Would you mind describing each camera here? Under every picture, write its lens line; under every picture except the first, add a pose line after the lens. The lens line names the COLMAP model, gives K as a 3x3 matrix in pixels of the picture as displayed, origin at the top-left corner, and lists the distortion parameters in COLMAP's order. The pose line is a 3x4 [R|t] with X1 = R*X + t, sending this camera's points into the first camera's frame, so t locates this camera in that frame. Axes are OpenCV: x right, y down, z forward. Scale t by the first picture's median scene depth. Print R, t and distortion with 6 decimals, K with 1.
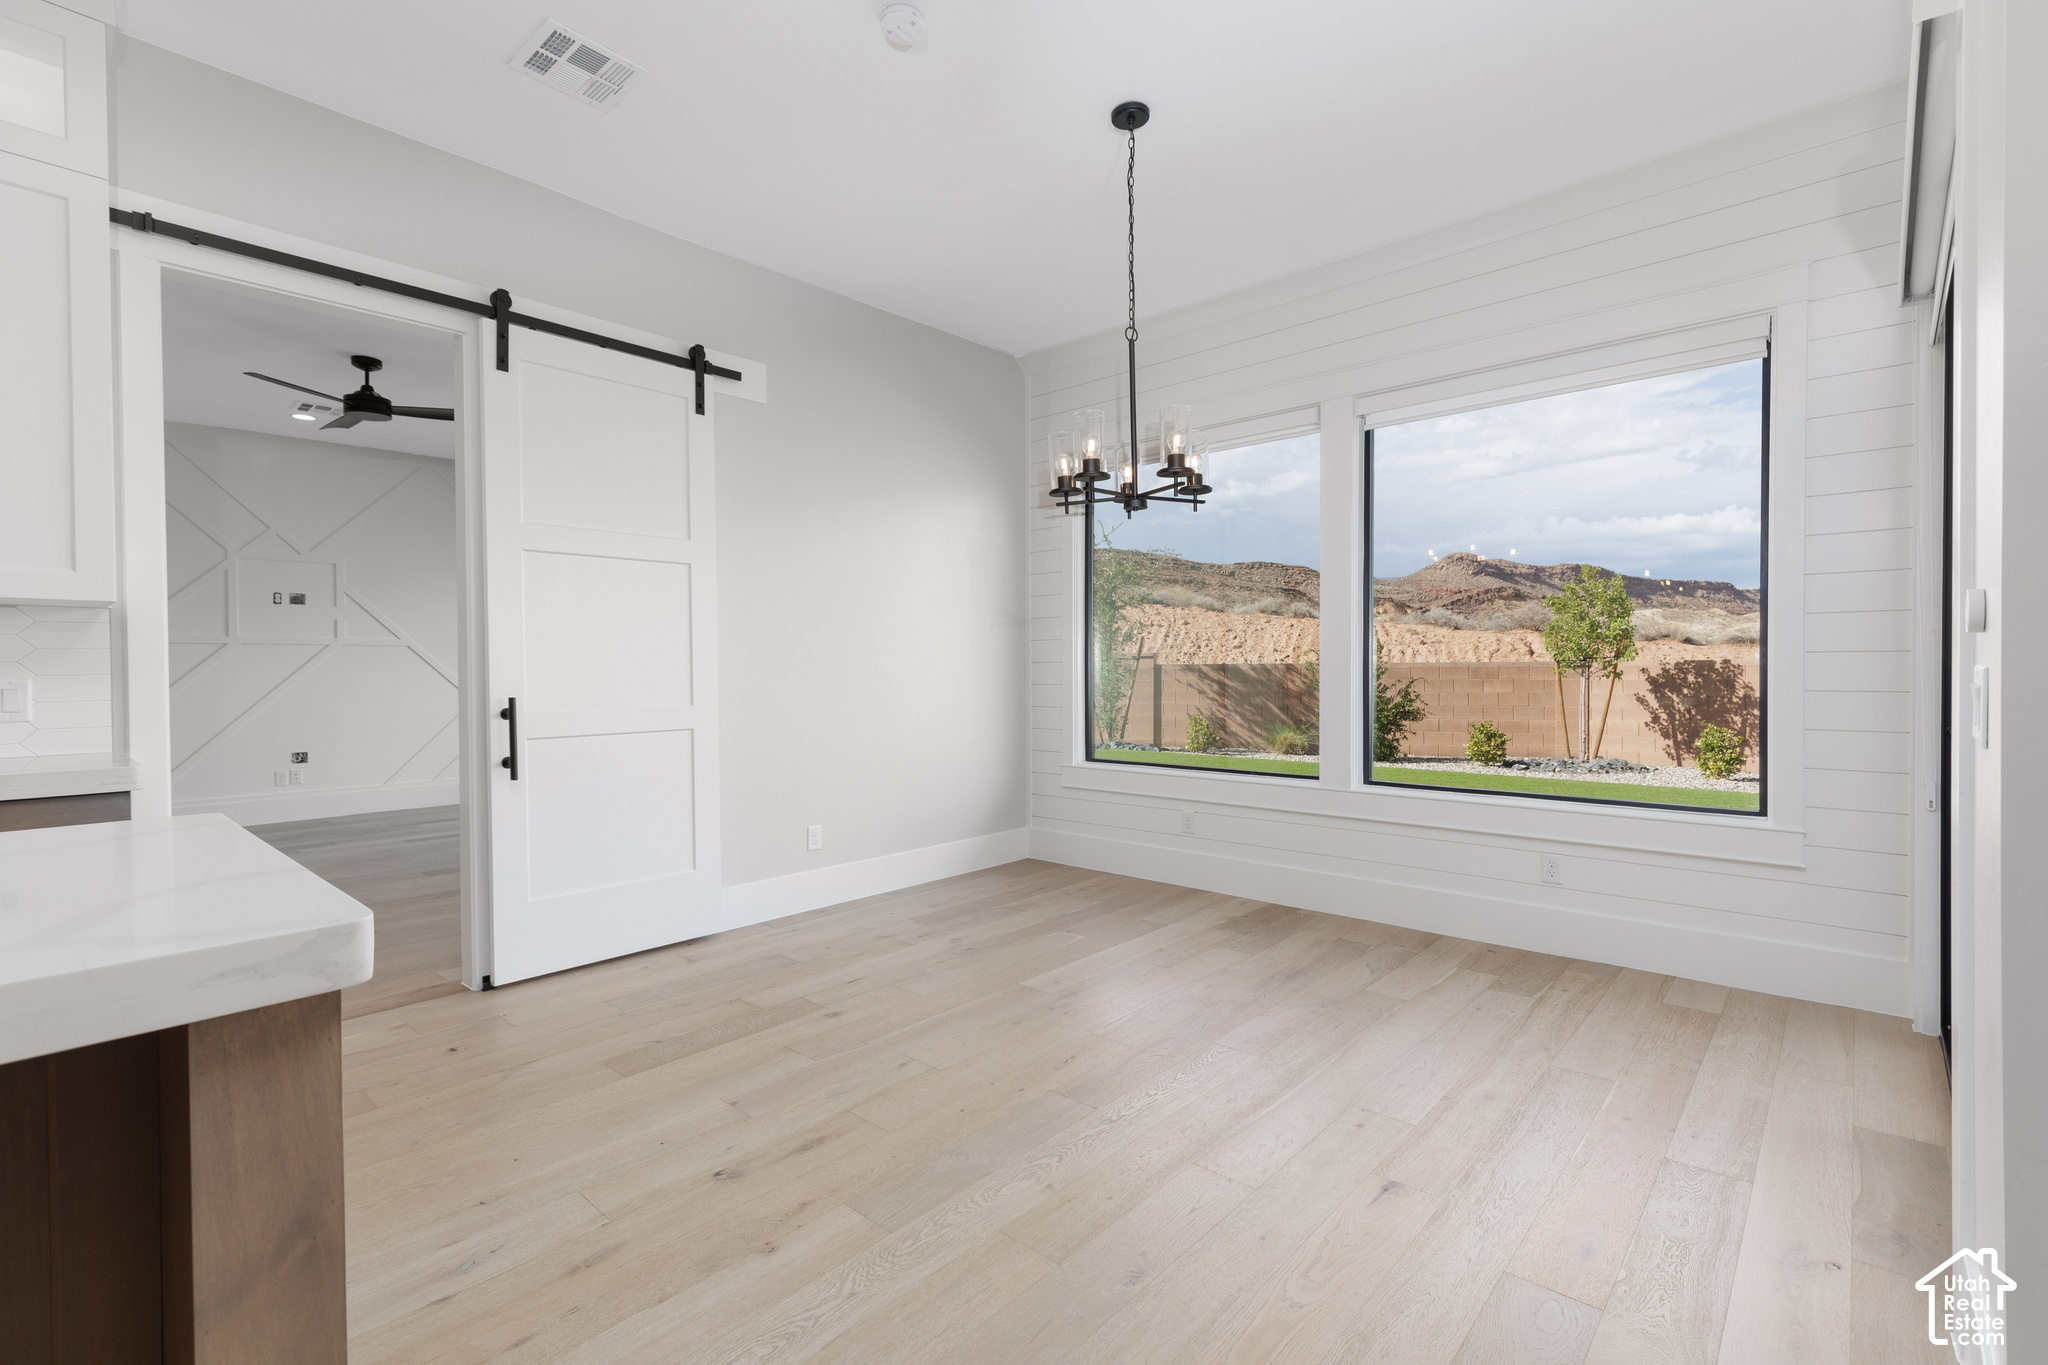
lens RADIAL K [[915.2, 0, 1032.3], [0, 915.2, 673.9], [0, 0, 1]] dist [-0.003671, -0.000368]
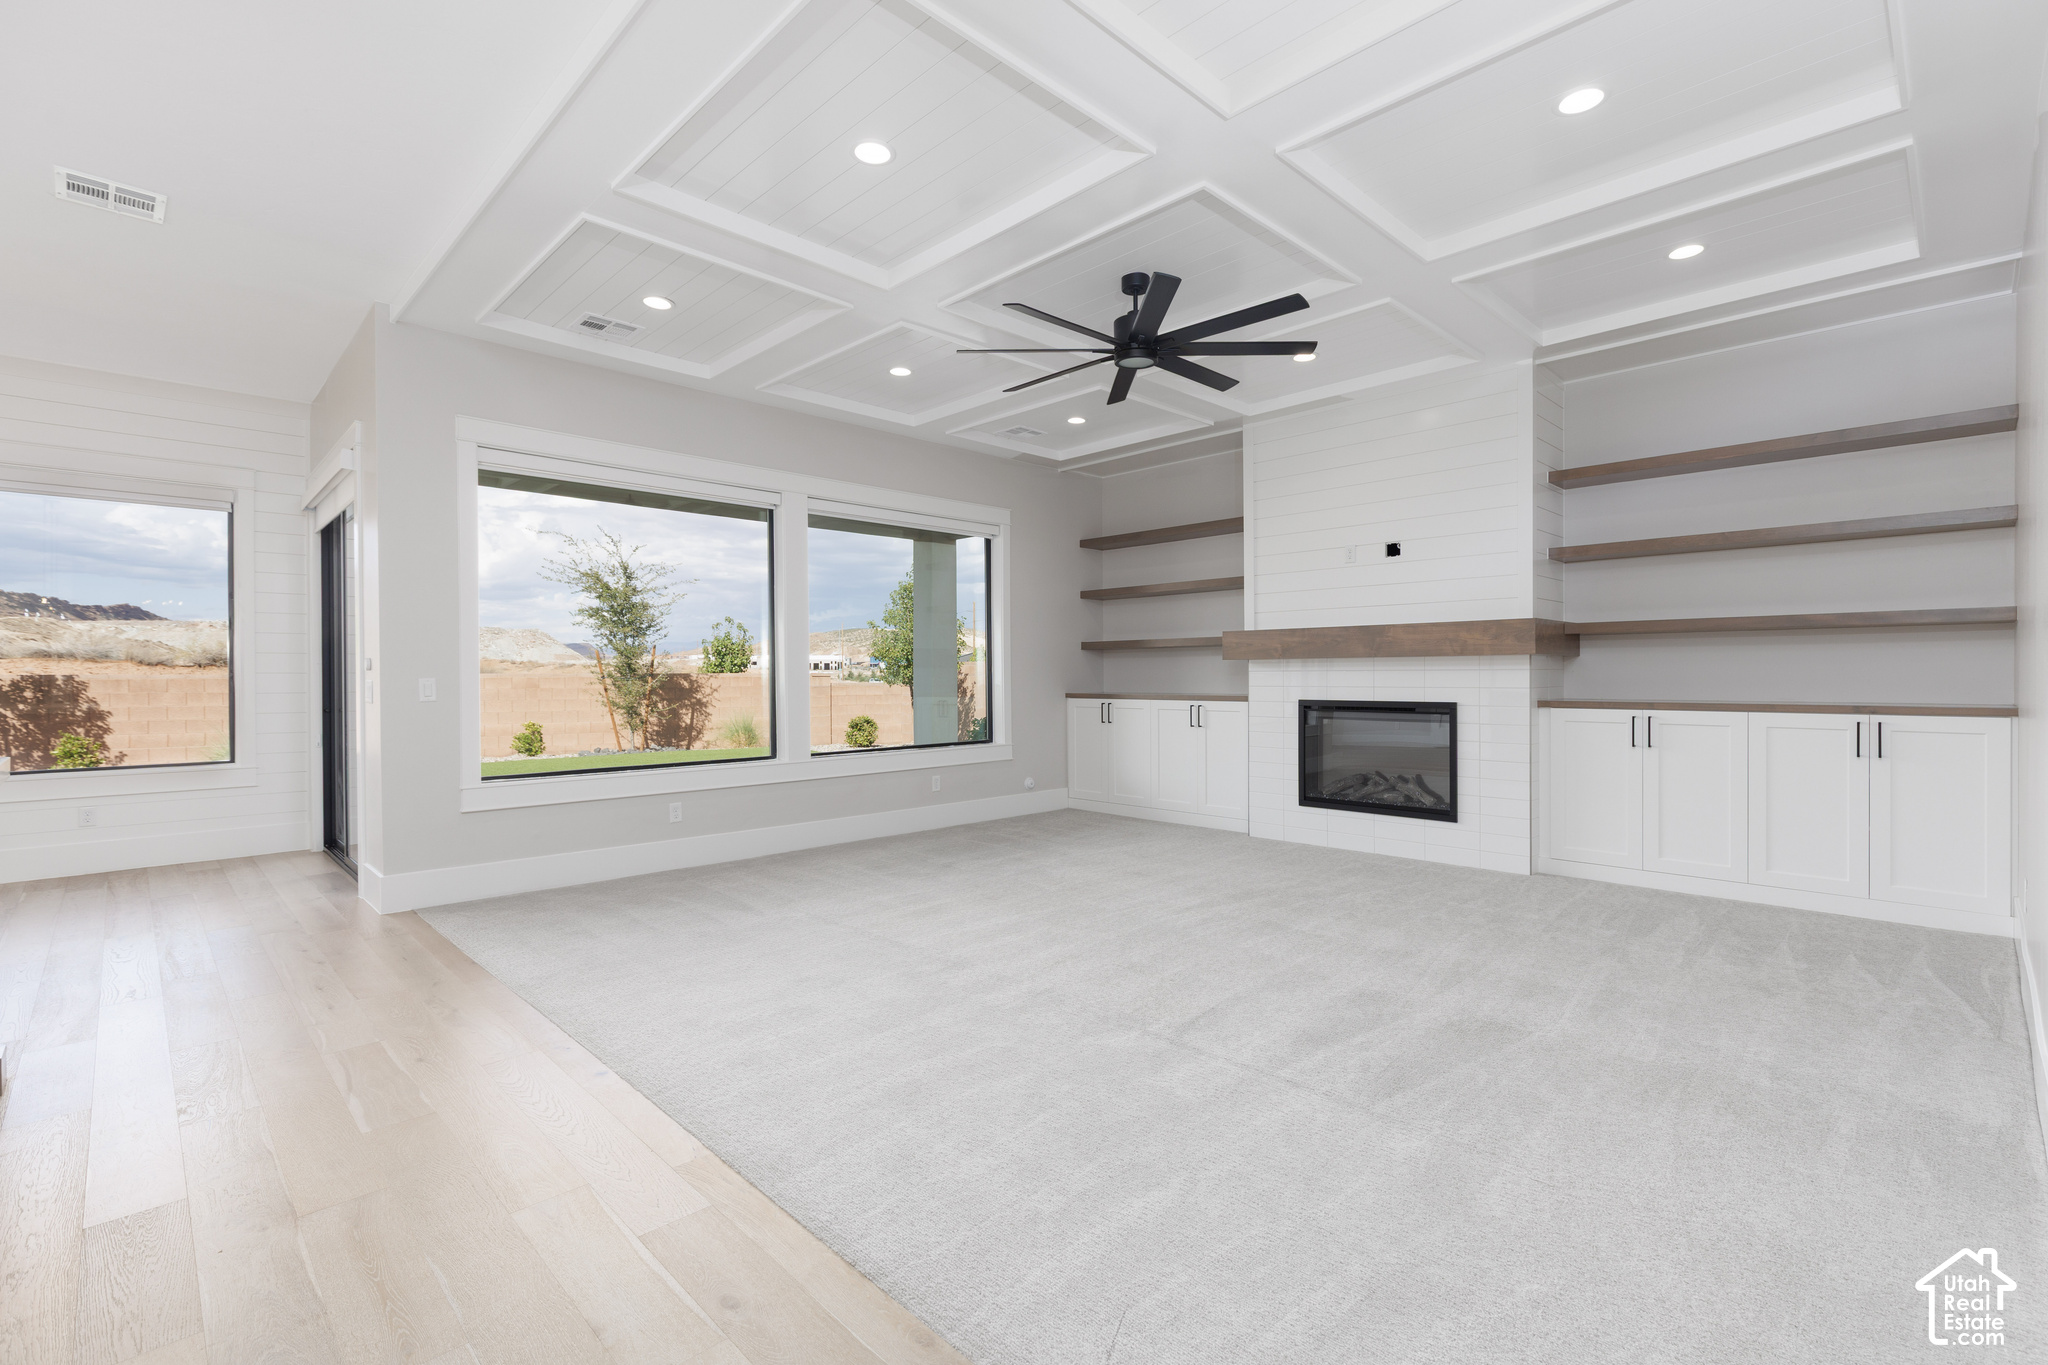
lens RADIAL K [[924.3, 0, 1024.0], [0, 924.3, 682.5], [0, 0, 1]] dist [0.039851, -0.000061]
pose [[0.078065, -0.002316, 0.996946, -0.280910], [0.011338, 0.999935, 0.001435, 0.003001], [-0.996884, 0.011192, 0.078086, -0.211377]]
